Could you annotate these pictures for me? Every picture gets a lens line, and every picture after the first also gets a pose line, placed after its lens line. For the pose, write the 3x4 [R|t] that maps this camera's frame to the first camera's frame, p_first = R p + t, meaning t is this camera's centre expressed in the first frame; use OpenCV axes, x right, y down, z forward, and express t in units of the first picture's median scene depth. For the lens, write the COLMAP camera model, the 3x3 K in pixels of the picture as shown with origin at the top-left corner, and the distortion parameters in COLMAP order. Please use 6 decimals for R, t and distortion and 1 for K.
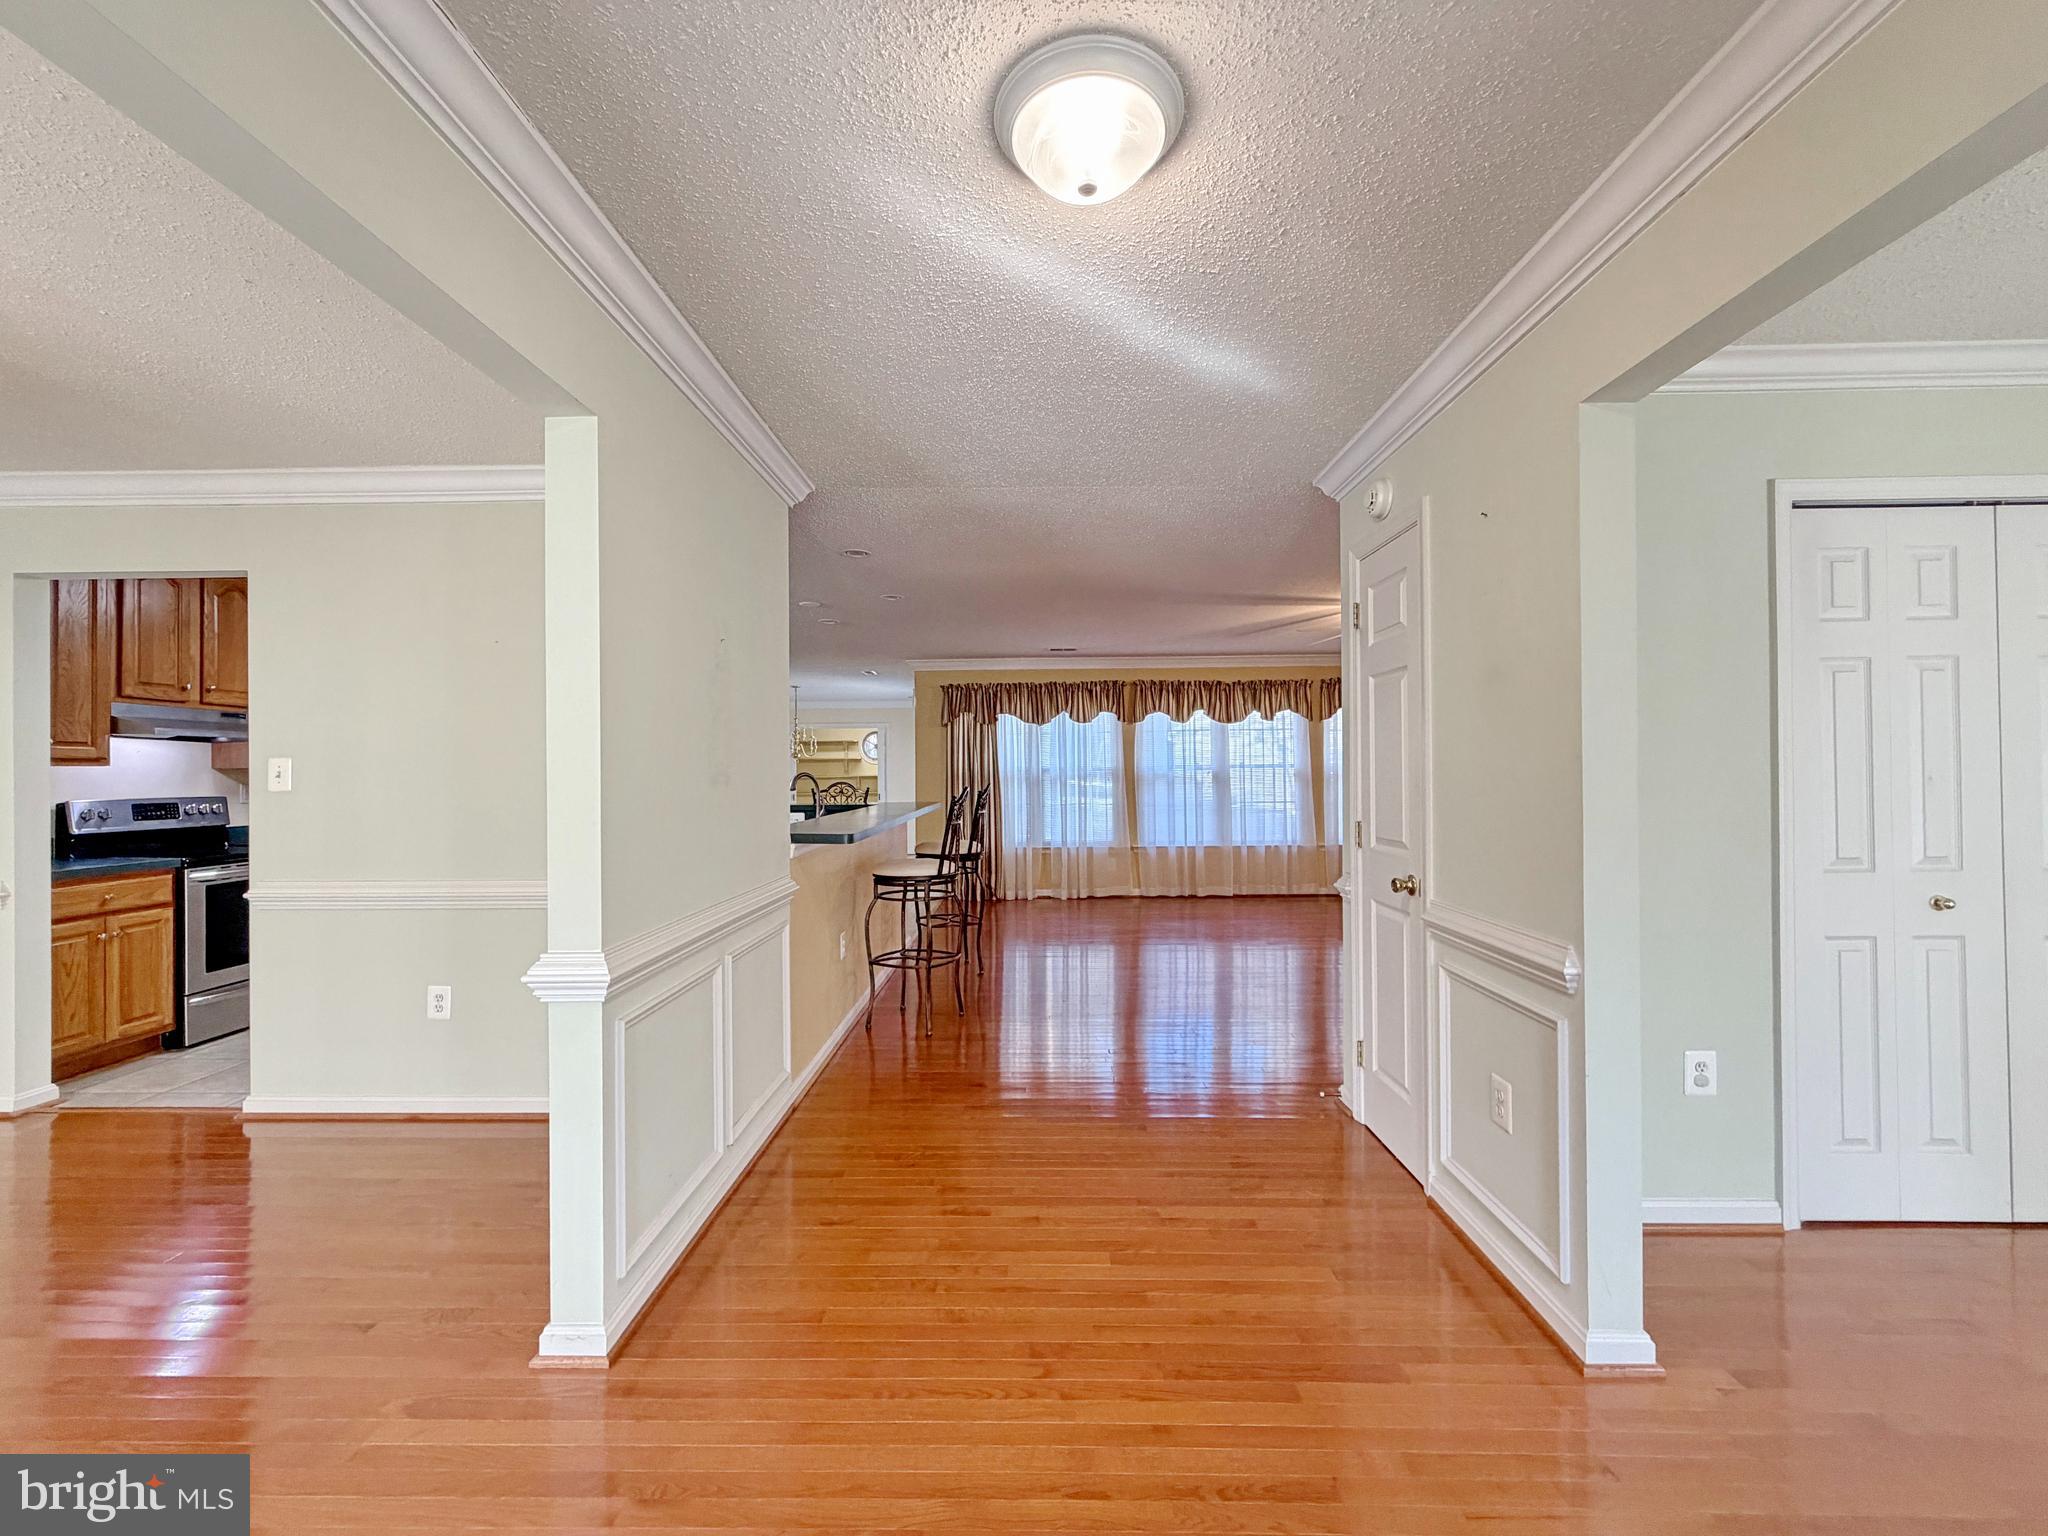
lens RADIAL K [[812.2, 0, 1024.0], [0, 812.2, 768.0], [0, 0, 1]] dist [0.001508, 0.000381]
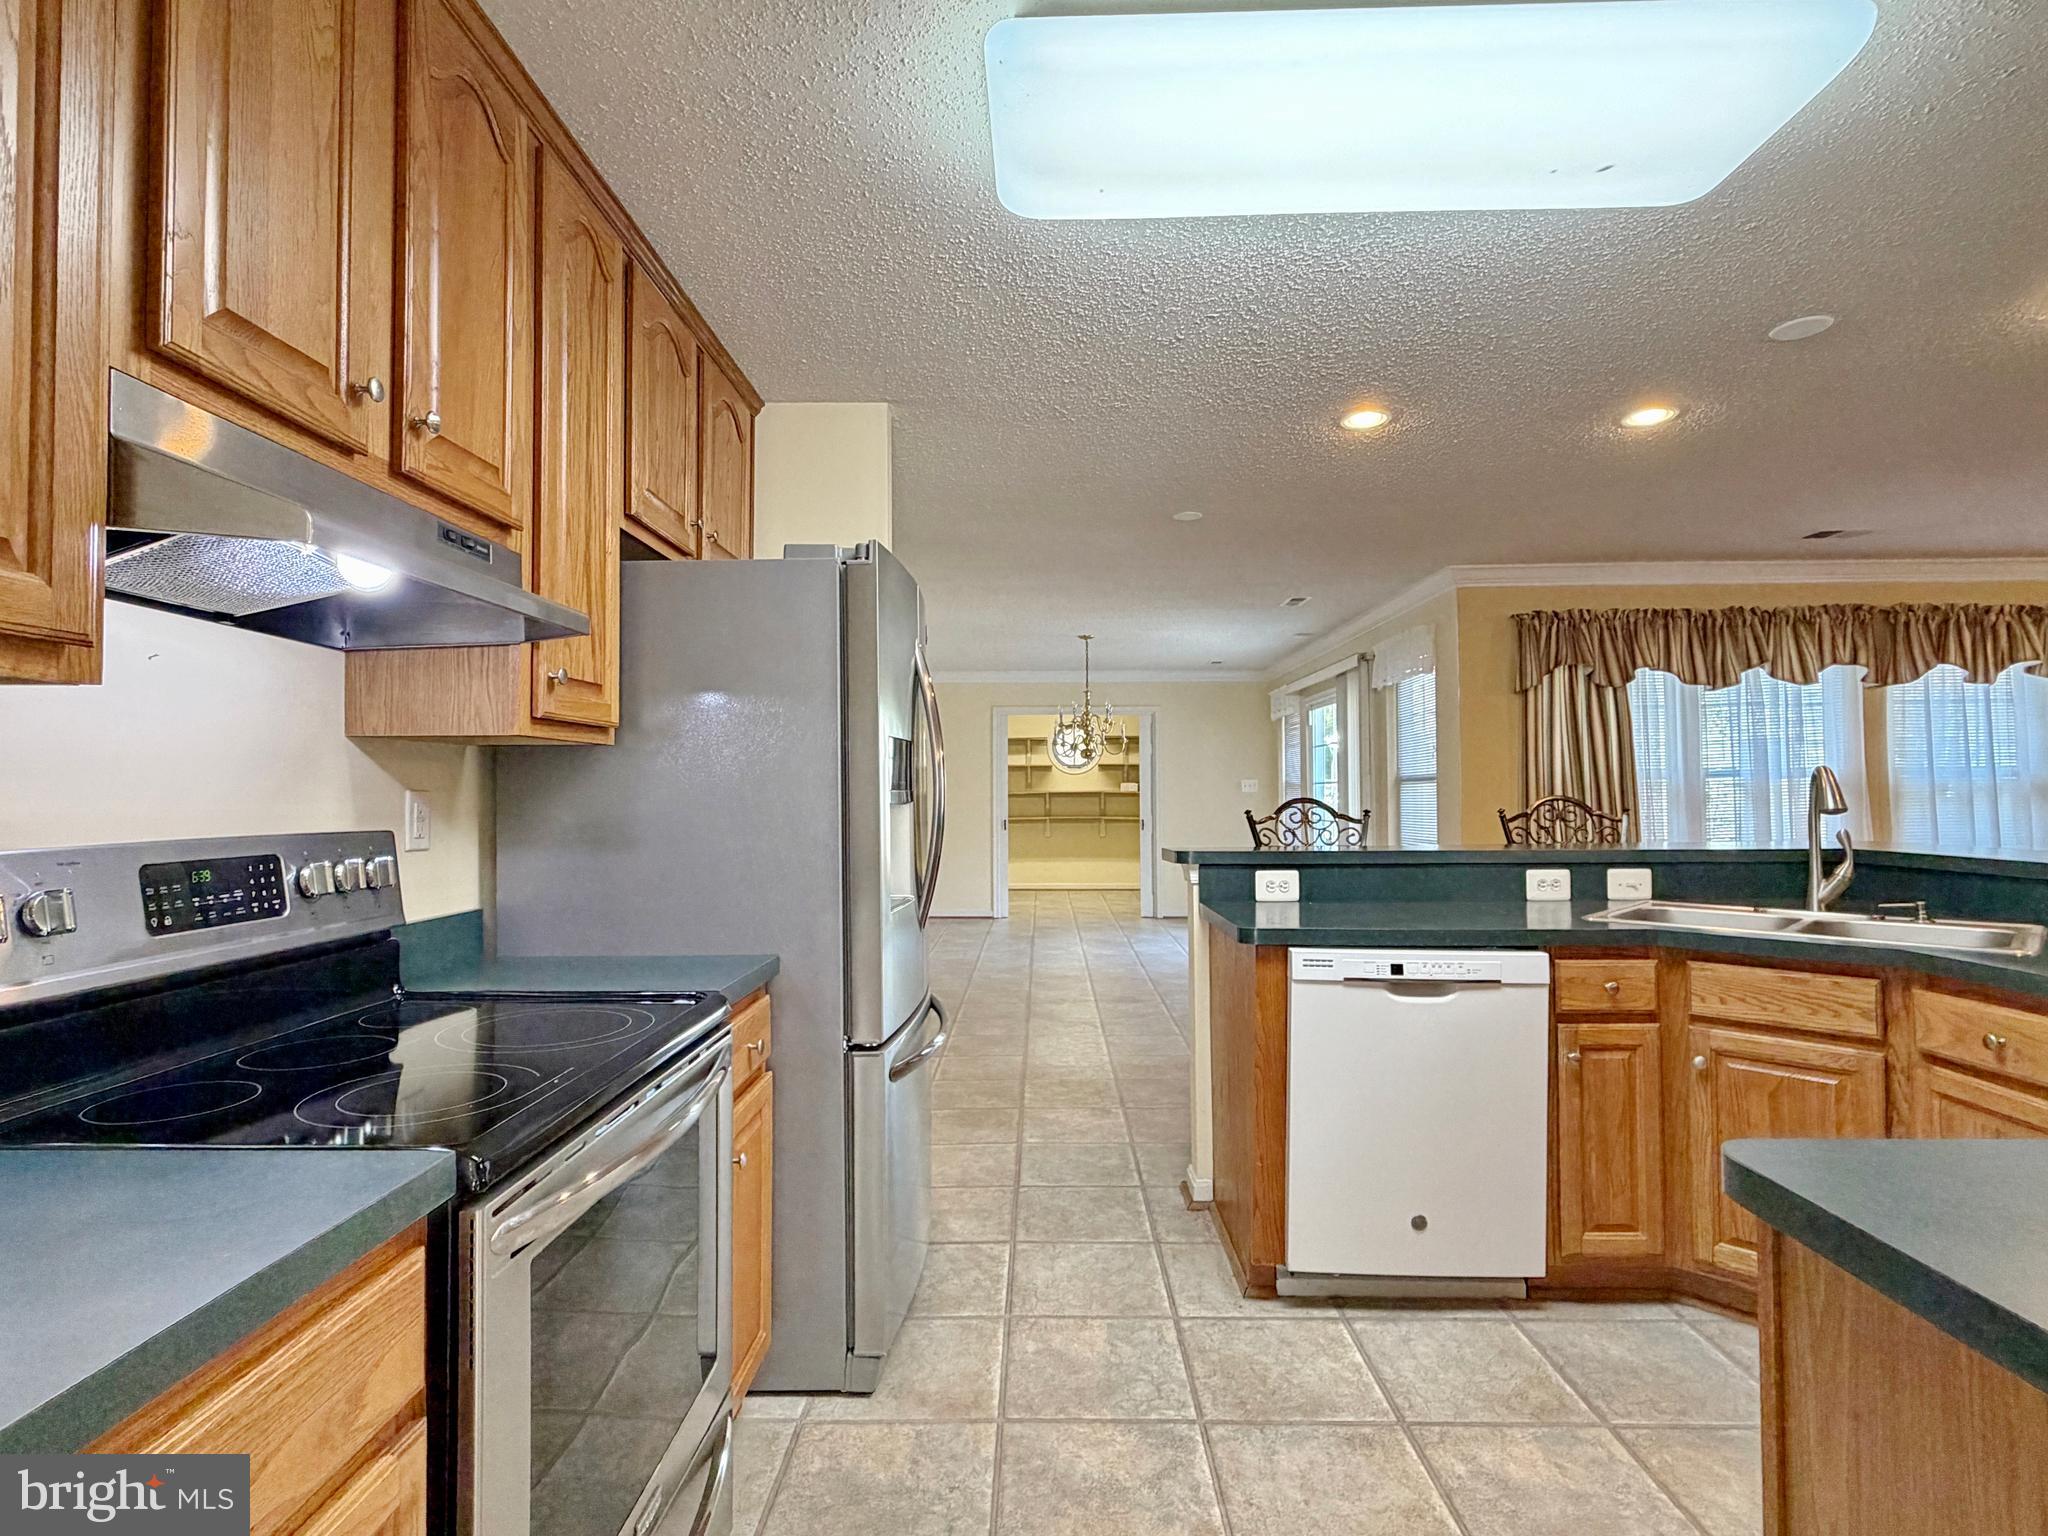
lens RADIAL K [[1017.3, 0, 1024.0], [0, 1017.3, 768.0], [0, 0, 1]] dist [0.000773, 0.000091]
pose [[0.999992, 0.002563, -0.003225, -0.908656], [-0.002621, 0.999835, -0.017966, 0.022044], [0.003178, 0.017975, 0.999833, 0.762160]]
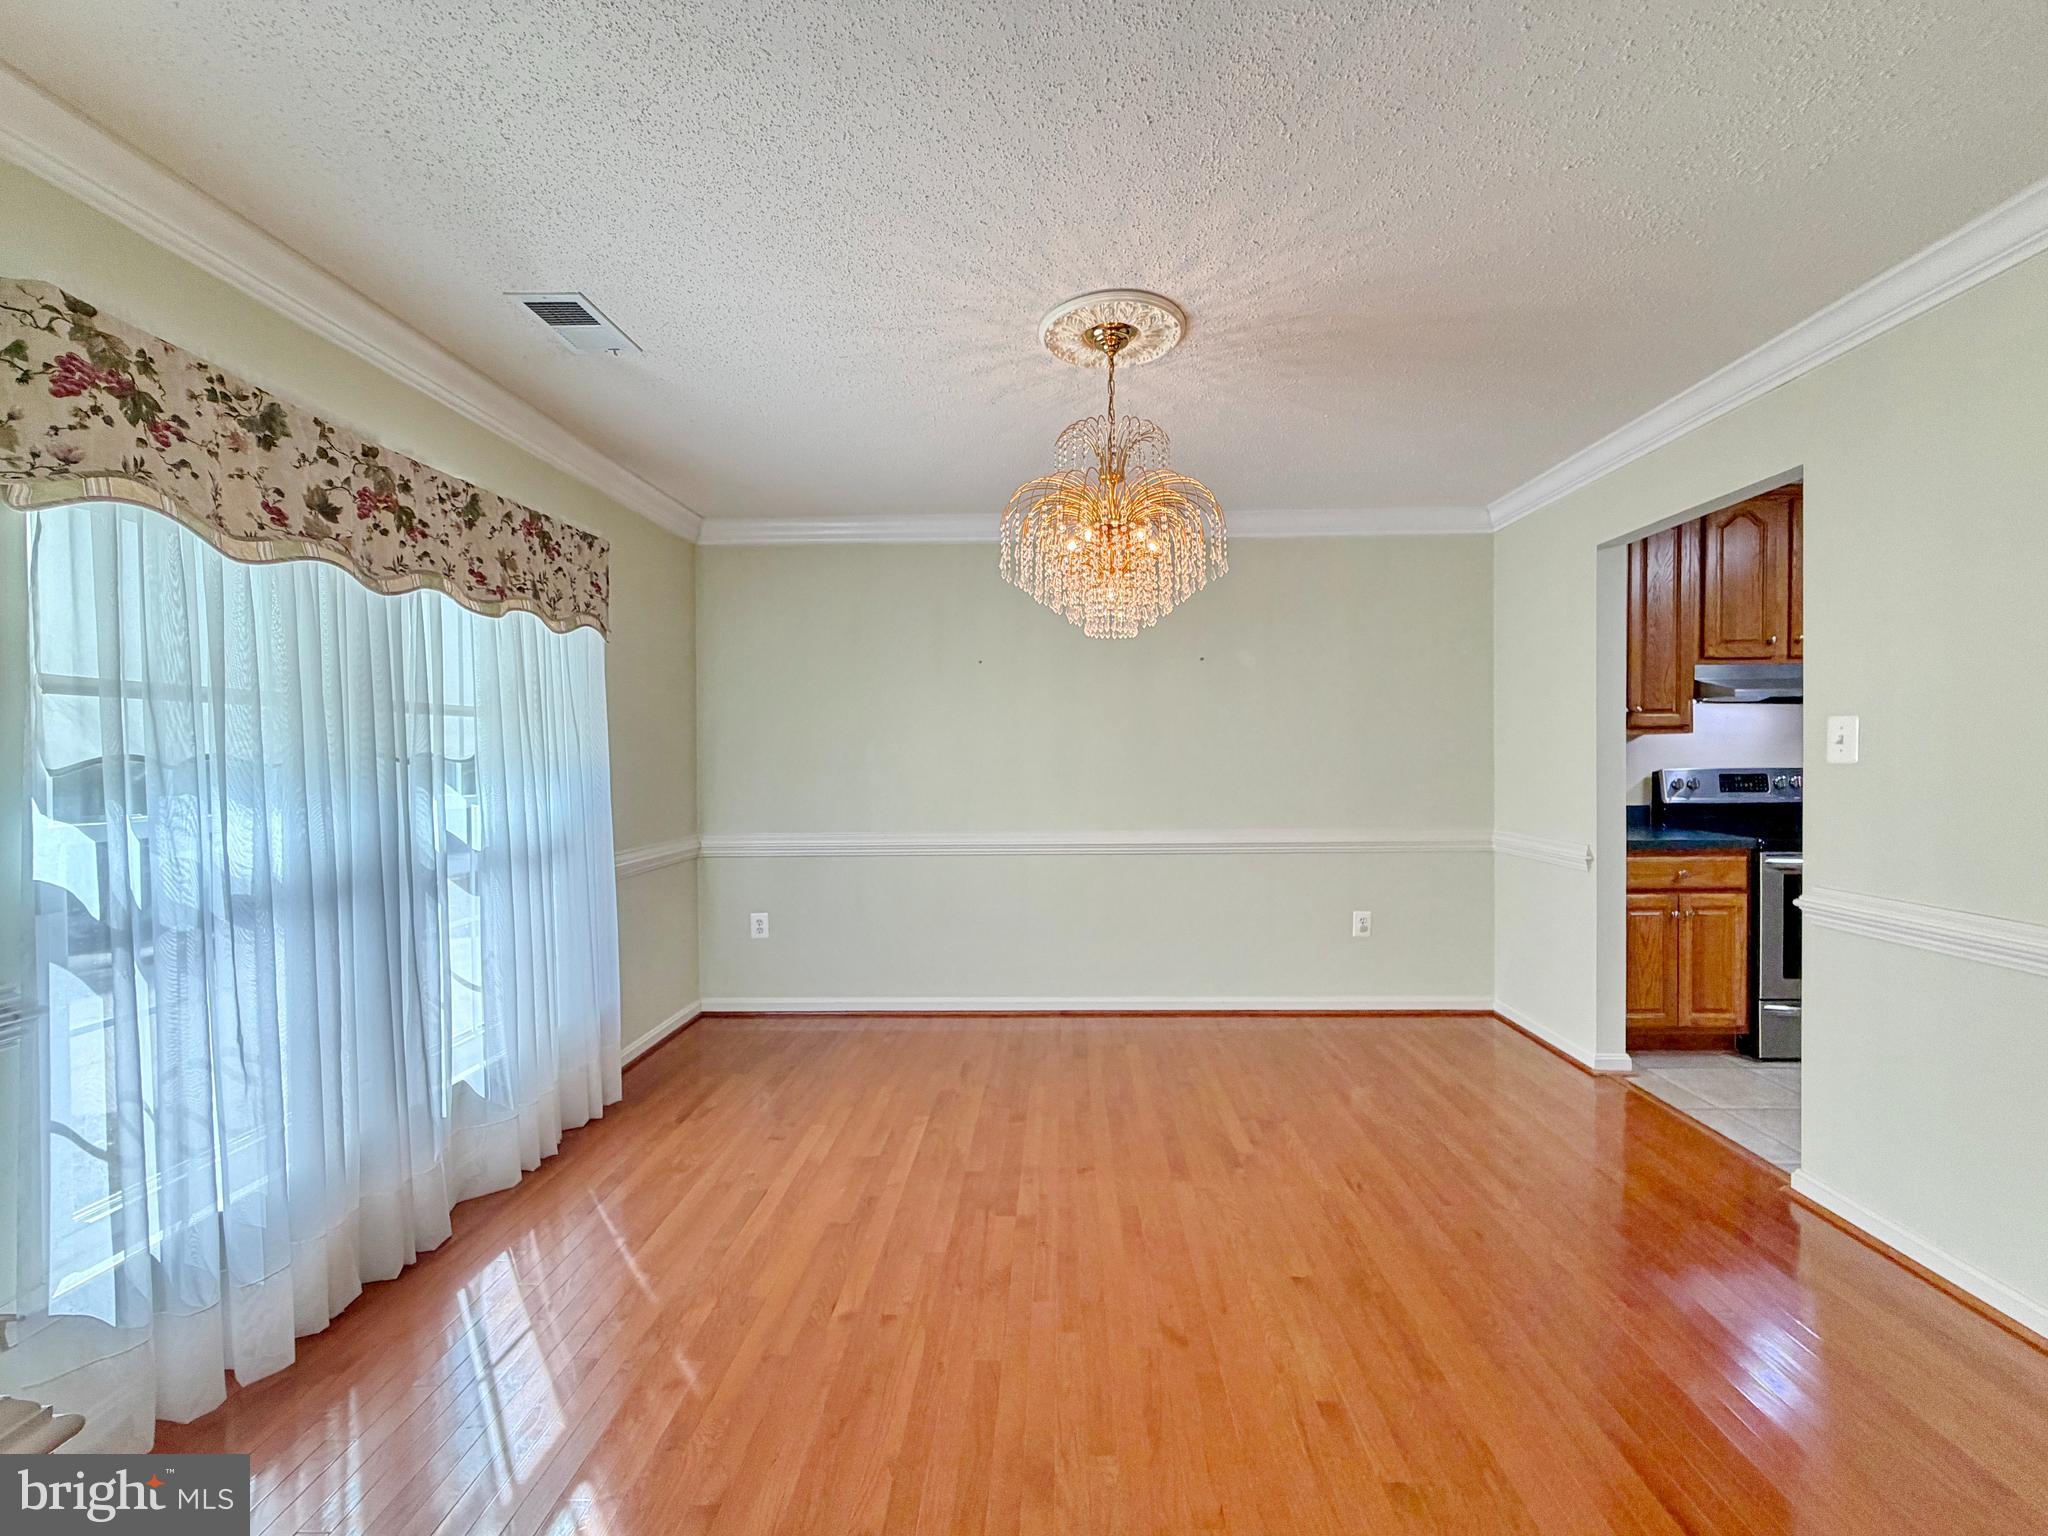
lens RADIAL K [[842.3, 0, 1024.0], [0, 842.3, 768.0], [0, 0, 1]] dist [-0.000389, 0.000037]
pose [[-0.007312, 0.022253, -0.999726, -0.141586], [0.014340, 0.999652, 0.022146, 0.005155], [0.999870, -0.014174, -0.007628, 0.234242]]
